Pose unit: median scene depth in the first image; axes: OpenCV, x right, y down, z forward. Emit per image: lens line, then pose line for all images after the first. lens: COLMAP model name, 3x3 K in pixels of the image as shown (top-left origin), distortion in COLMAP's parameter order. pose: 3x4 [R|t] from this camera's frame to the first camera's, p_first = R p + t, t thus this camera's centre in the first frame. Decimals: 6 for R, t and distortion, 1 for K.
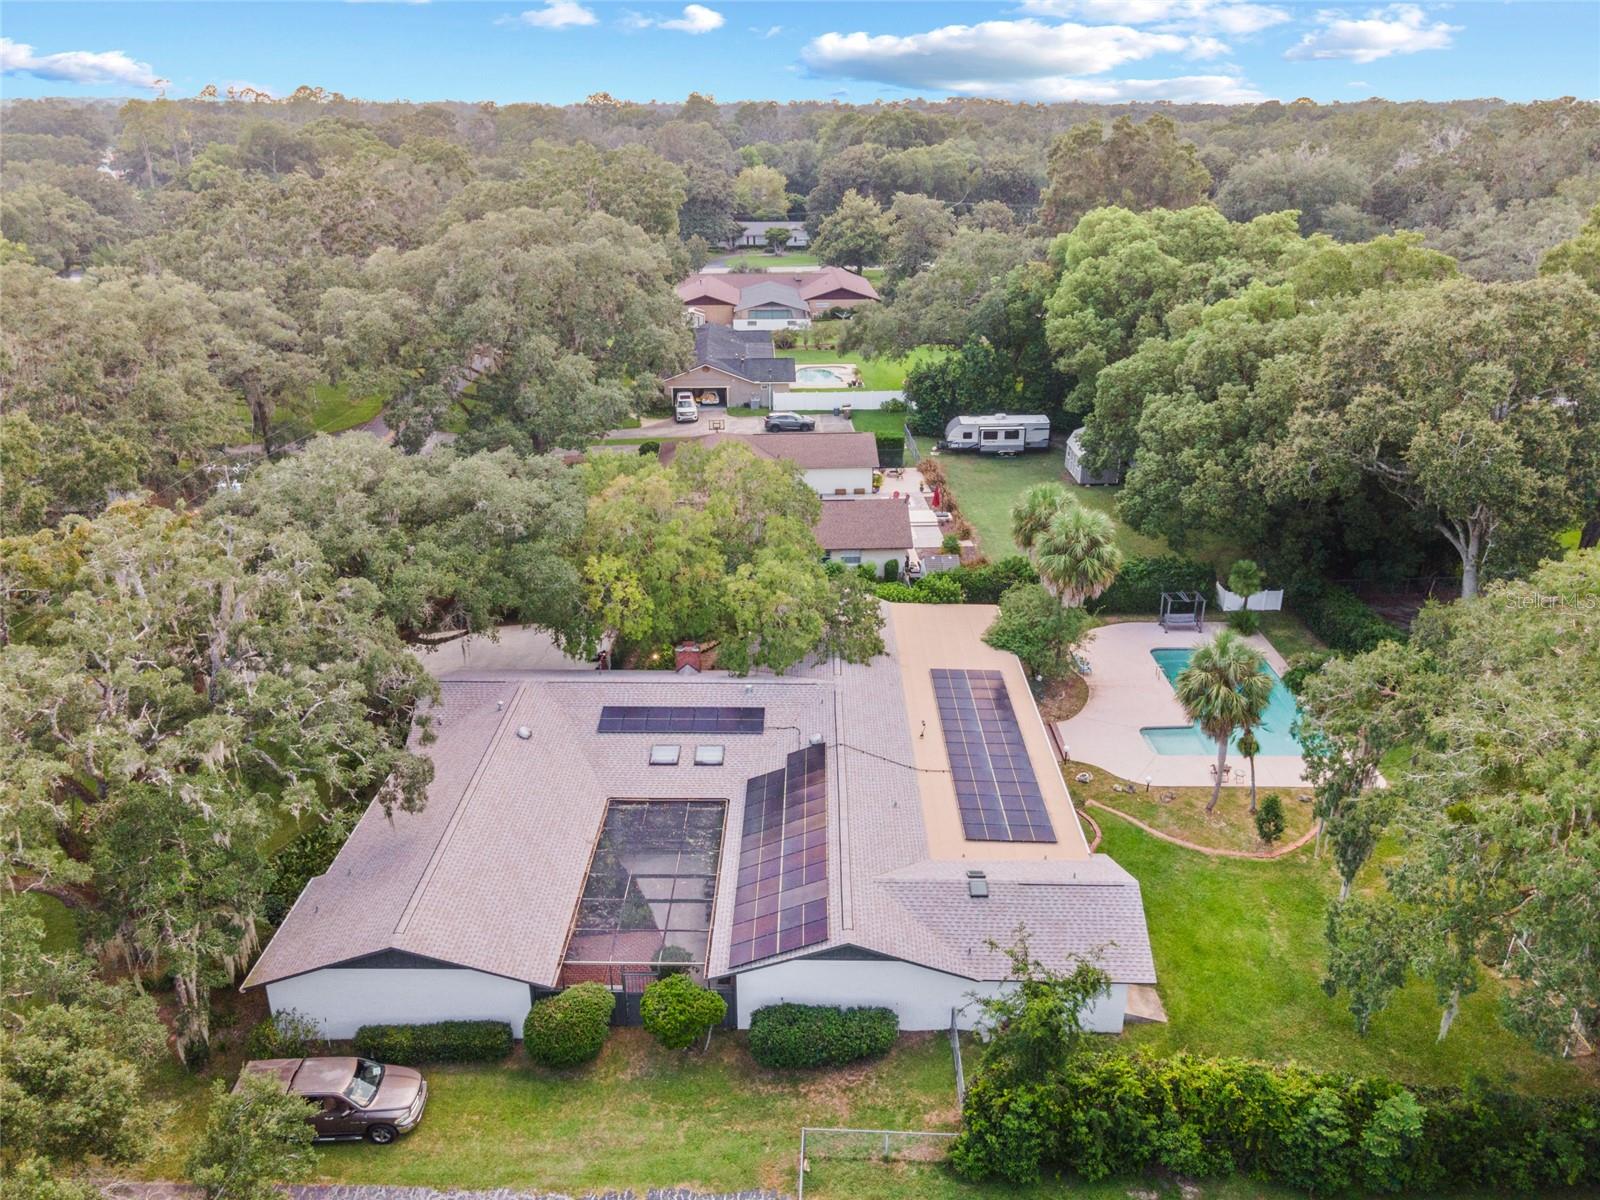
lens RADIAL K [[1187.9, 0, 791.9], [0, 1187.9, 601.9], [0, 0, 1]] dist [0.032026, 0.001784]
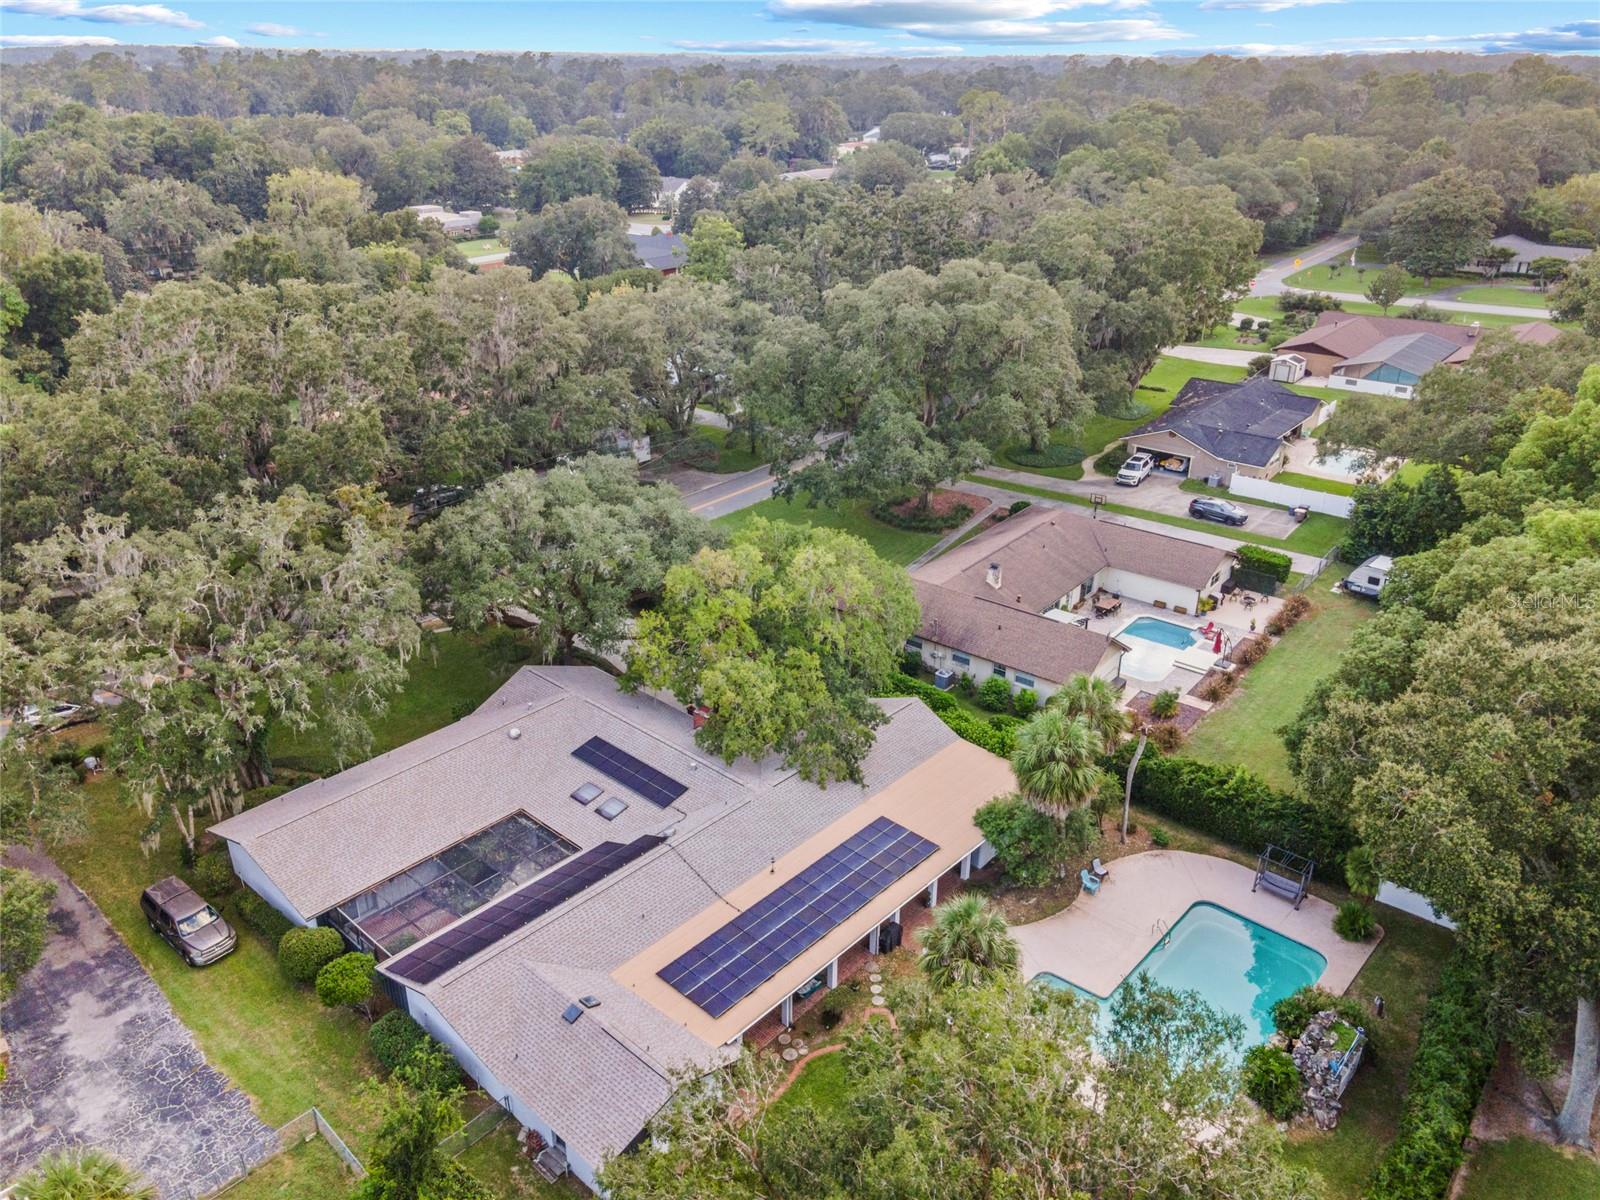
lens RADIAL K [[1187.9, 0, 791.9], [0, 1187.9, 601.9], [0, 0, 1]] dist [0.032026, 0.001784]
pose [[0.749673, 0.280526, -0.599412, 0.667690], [-0.257768, 0.957963, 0.125944, -0.242401], [0.609545, 0.060093, 0.790470, 0.179570]]
